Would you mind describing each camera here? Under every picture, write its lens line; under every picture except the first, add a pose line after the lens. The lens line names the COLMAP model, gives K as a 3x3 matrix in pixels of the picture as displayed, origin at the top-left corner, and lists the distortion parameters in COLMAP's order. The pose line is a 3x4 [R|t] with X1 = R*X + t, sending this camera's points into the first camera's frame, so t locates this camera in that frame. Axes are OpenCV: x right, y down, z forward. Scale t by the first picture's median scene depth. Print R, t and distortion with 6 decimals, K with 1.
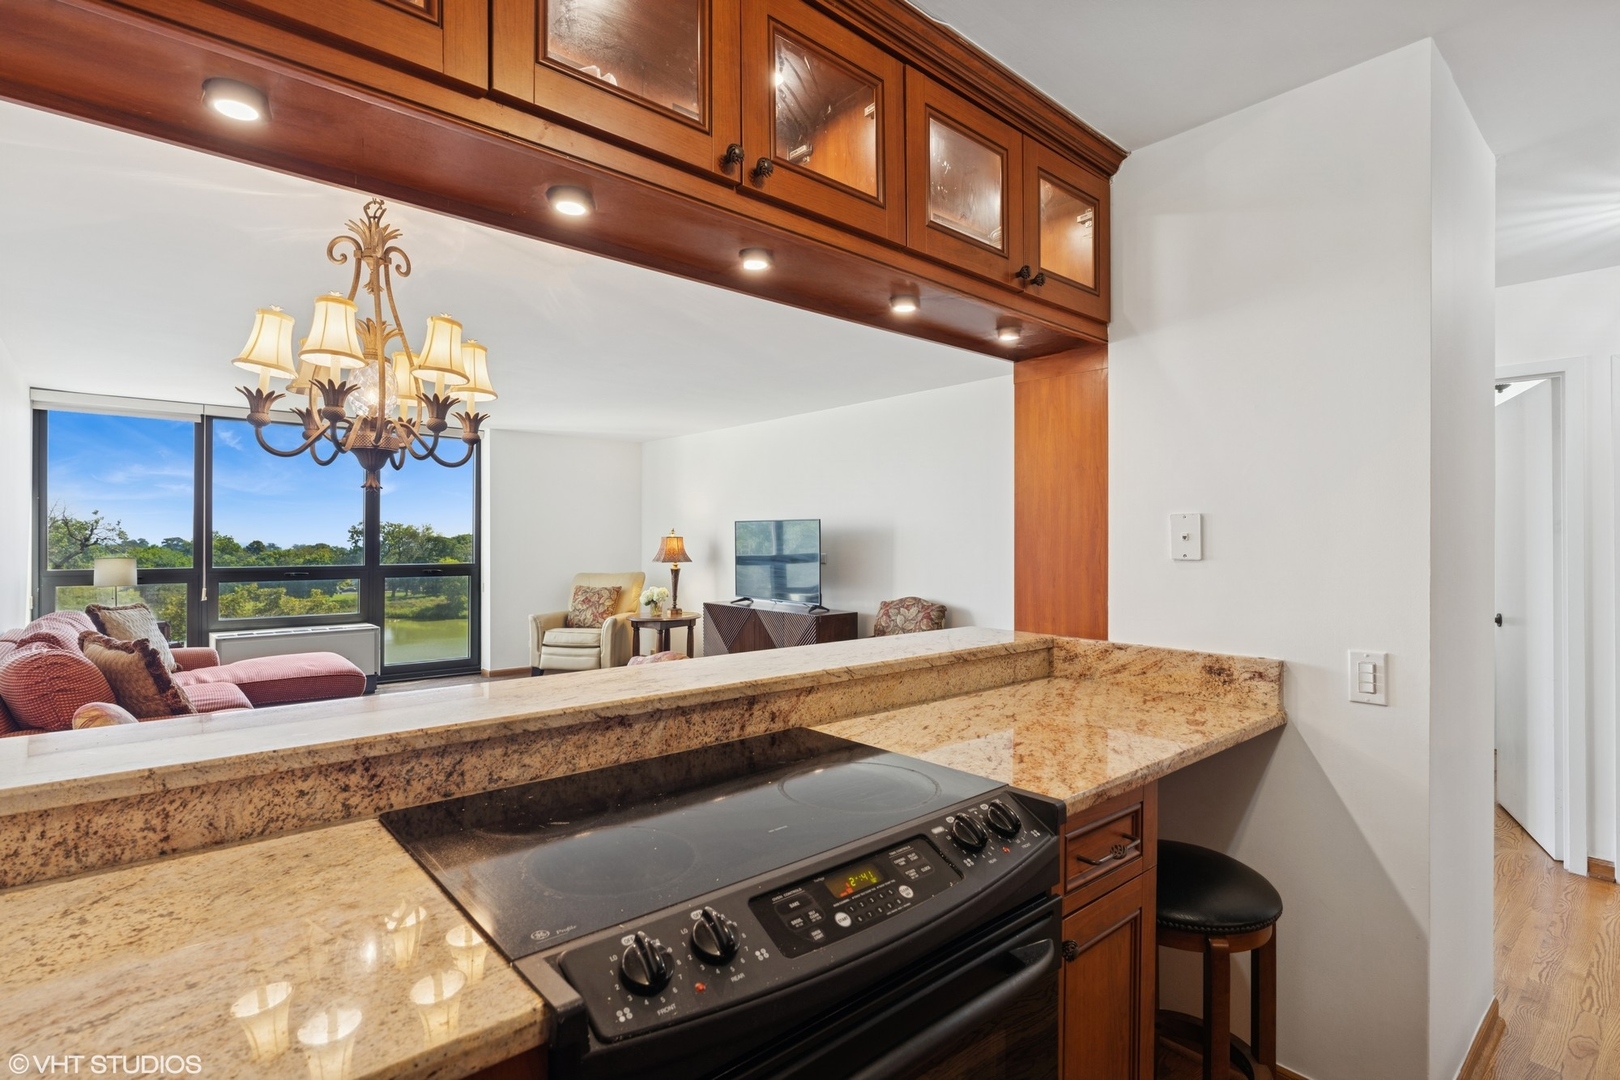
lens RADIAL K [[783.0, 0, 804.0], [0, 783.0, 538.1], [0, 0, 1]] dist [0.002079, 0.000168]
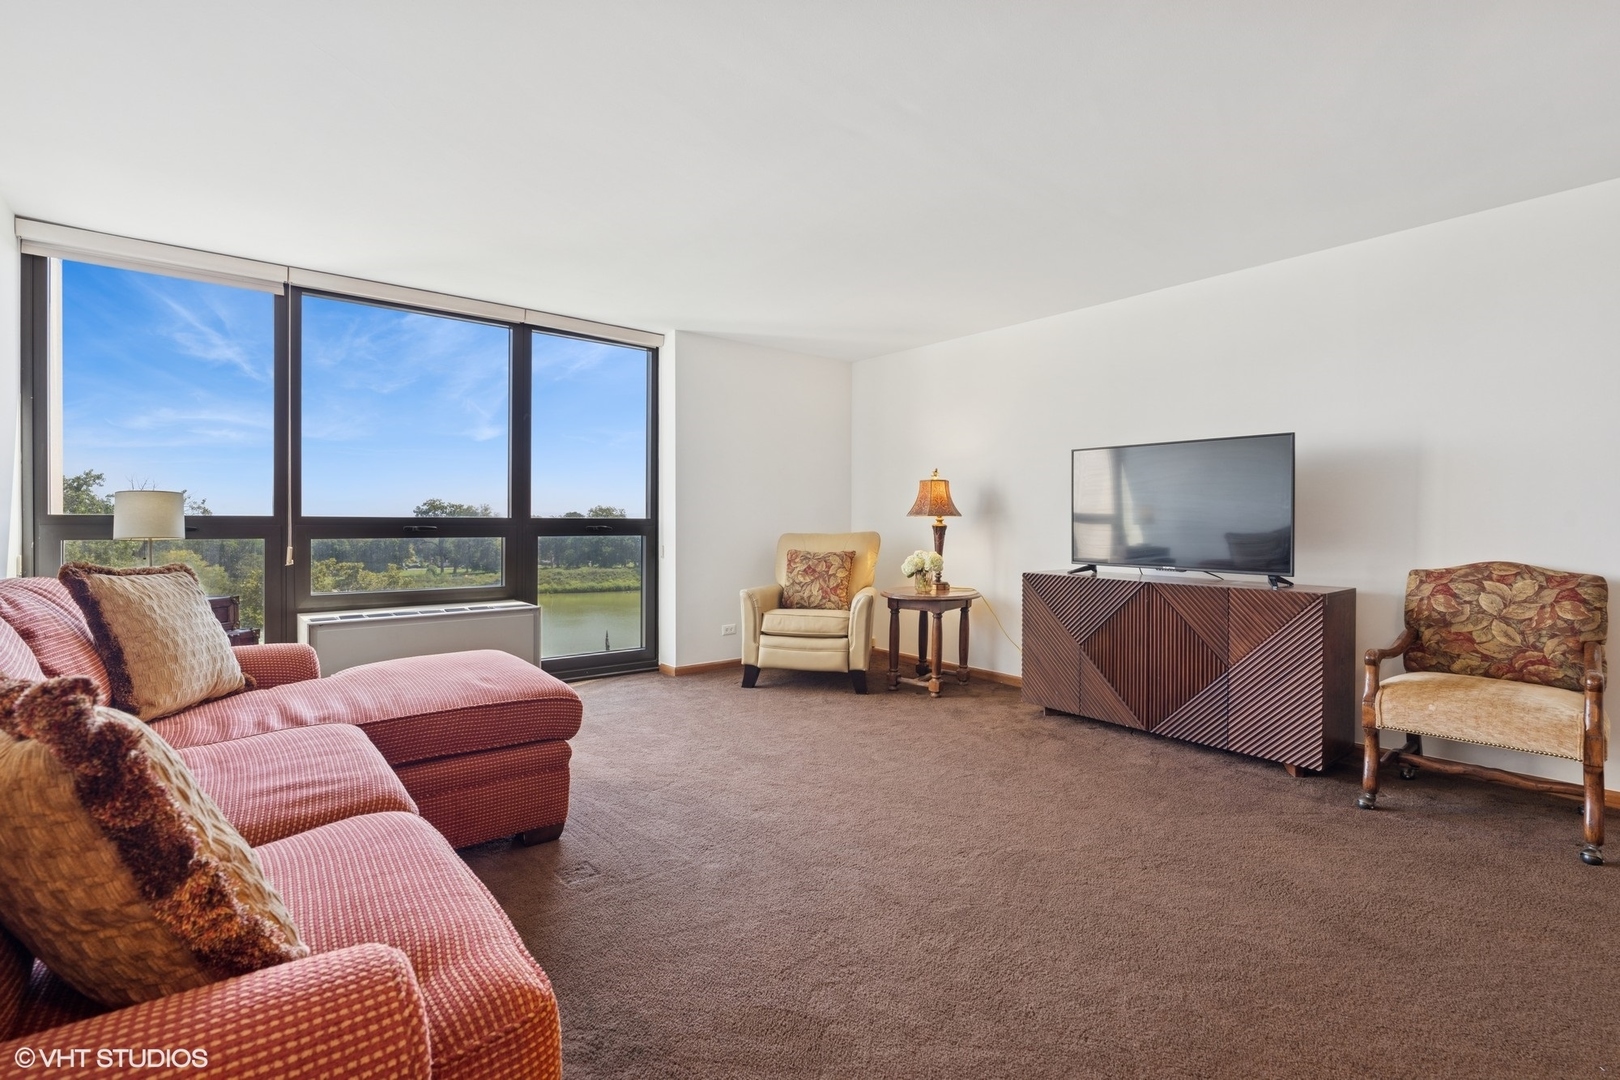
lens RADIAL K [[743.0, 0, 806.3], [0, 743.0, 524.9], [0, 0, 1]] dist [0.001137, 0.001418]
pose [[0.999240, 0.002106, -0.038919, -0.259152], [-0.001824, 0.999972, 0.007264, 0.034083], [0.038933, -0.007188, 0.999216, 0.331261]]
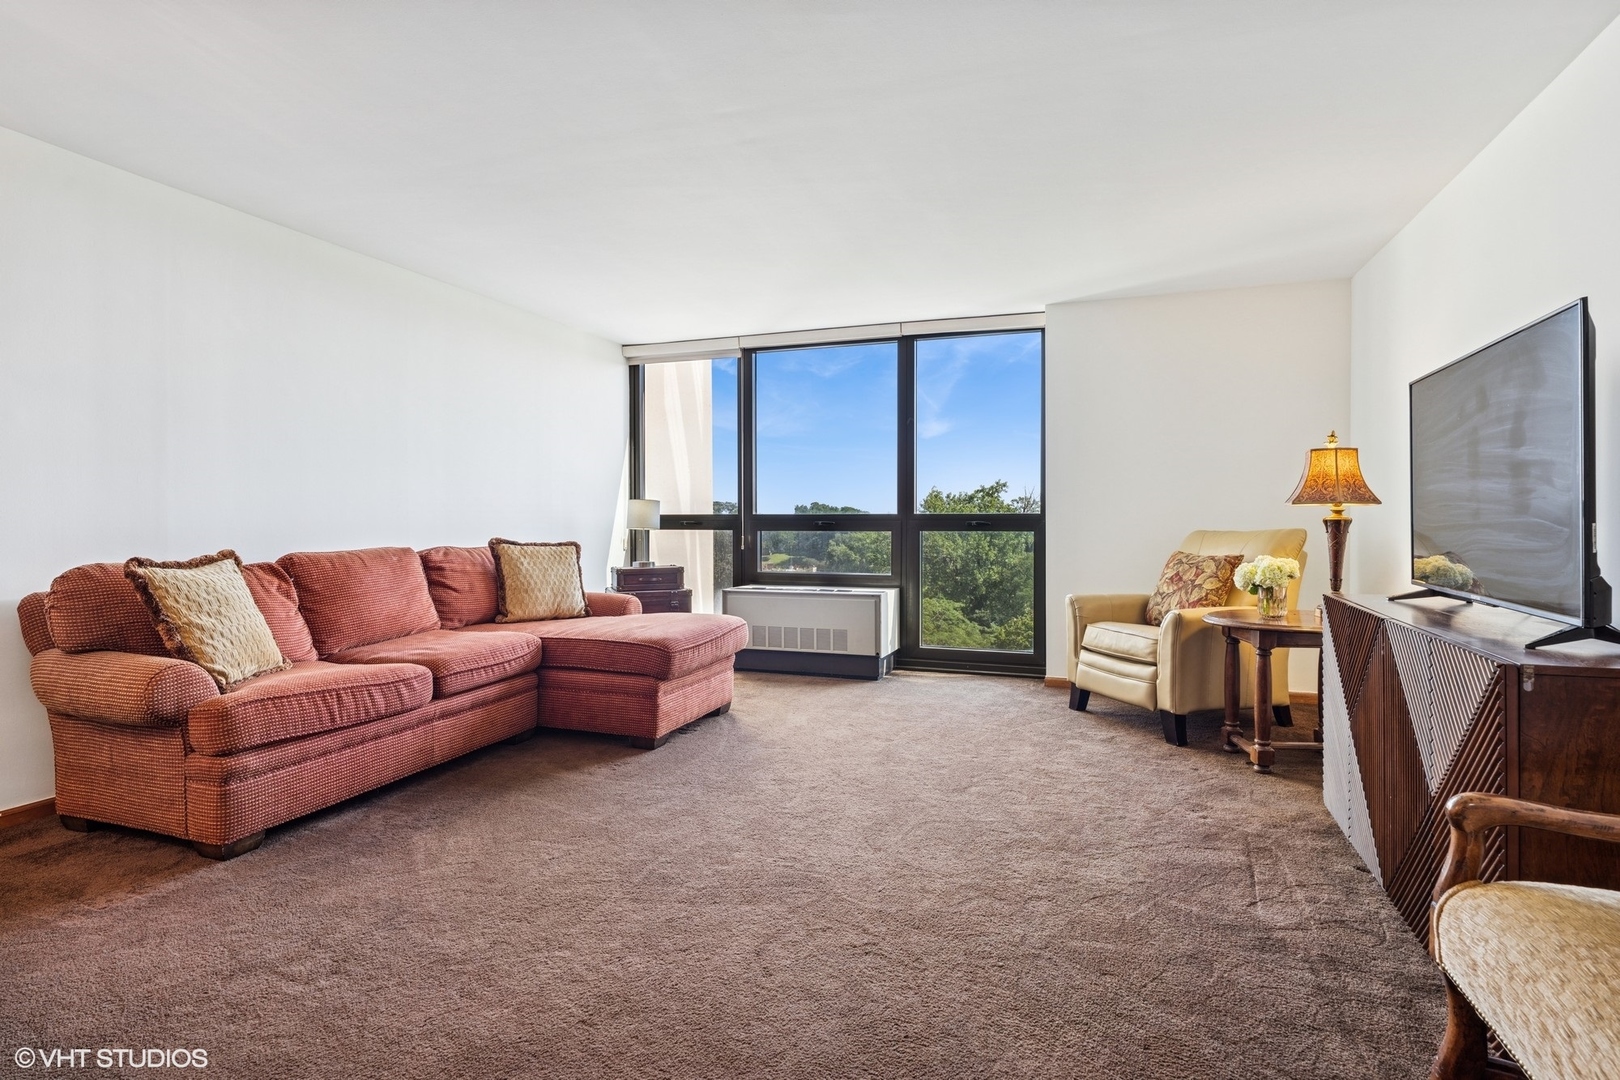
lens RADIAL K [[824.1, 0, 807.3], [0, 824.1, 529.5], [0, 0, 1]] dist [0.001744, 0.000440]
pose [[0.482623, 0.007809, -0.875793, 0.105221], [0.004355, 0.999926, 0.011315, 0.038703], [0.875817, -0.009275, 0.482553, 0.504727]]
